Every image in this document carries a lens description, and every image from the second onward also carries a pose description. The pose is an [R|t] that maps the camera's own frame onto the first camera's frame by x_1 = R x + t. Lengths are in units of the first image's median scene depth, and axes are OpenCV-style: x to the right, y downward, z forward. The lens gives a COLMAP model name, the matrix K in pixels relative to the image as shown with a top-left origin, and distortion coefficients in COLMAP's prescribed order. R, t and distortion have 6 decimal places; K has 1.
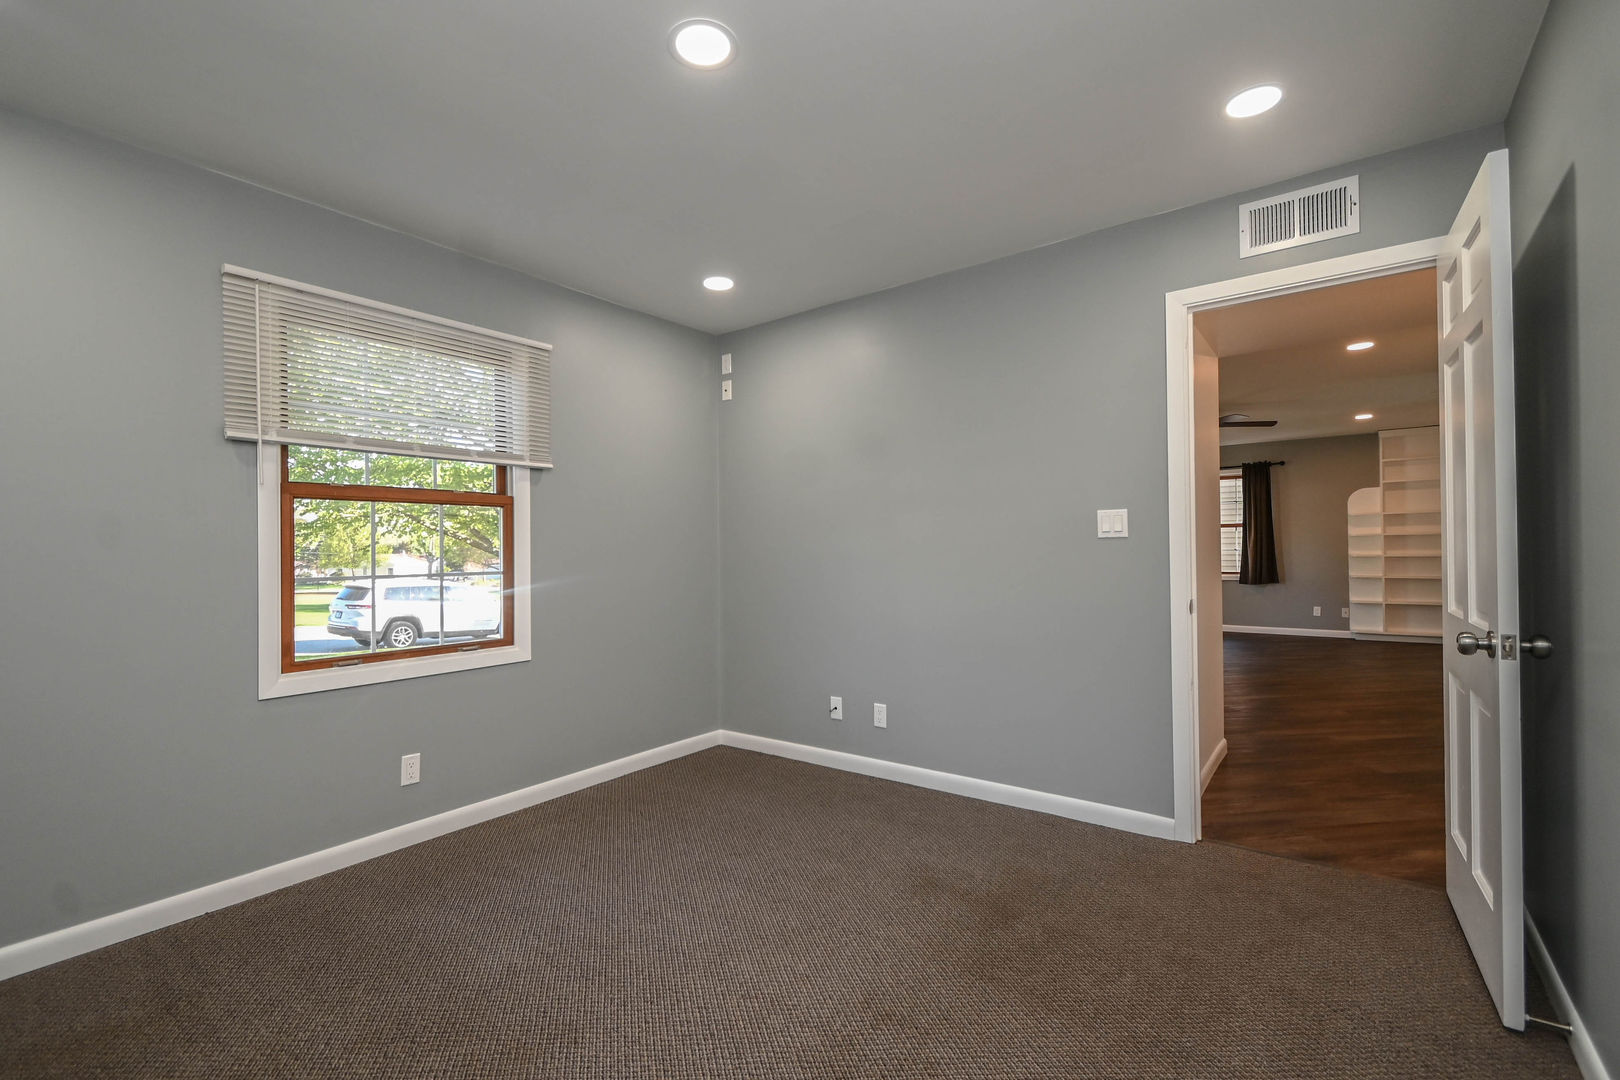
lens RADIAL K [[713.0, 0, 796.7], [0, 713.0, 544.7], [0, 0, 1]] dist [0.012790, -0.005907]
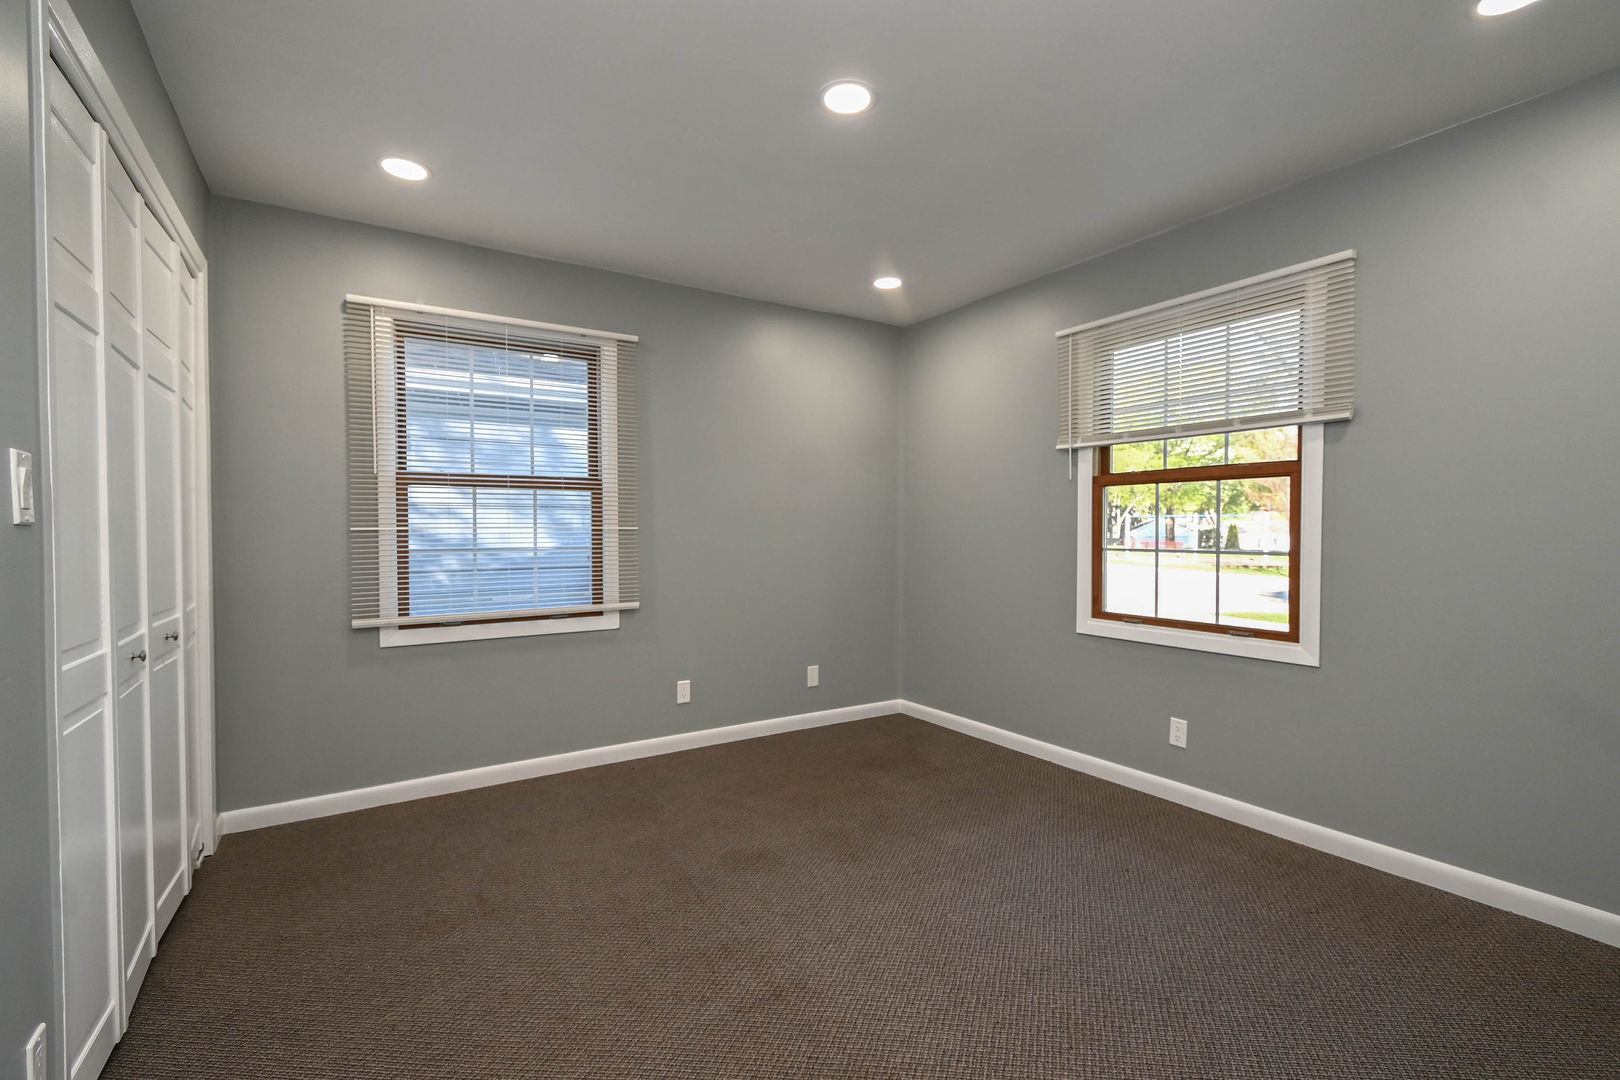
lens RADIAL K [[721.0, 0, 810.0], [0, 721.0, 540.0], [0, 0, 1]] dist [0.003007, -0.005744]
pose [[-0.338927, 0.026412, -0.940442, 0.735249], [0.009811, 0.999651, 0.024539, -0.005070], [0.940762, -0.000910, -0.339067, 0.964167]]
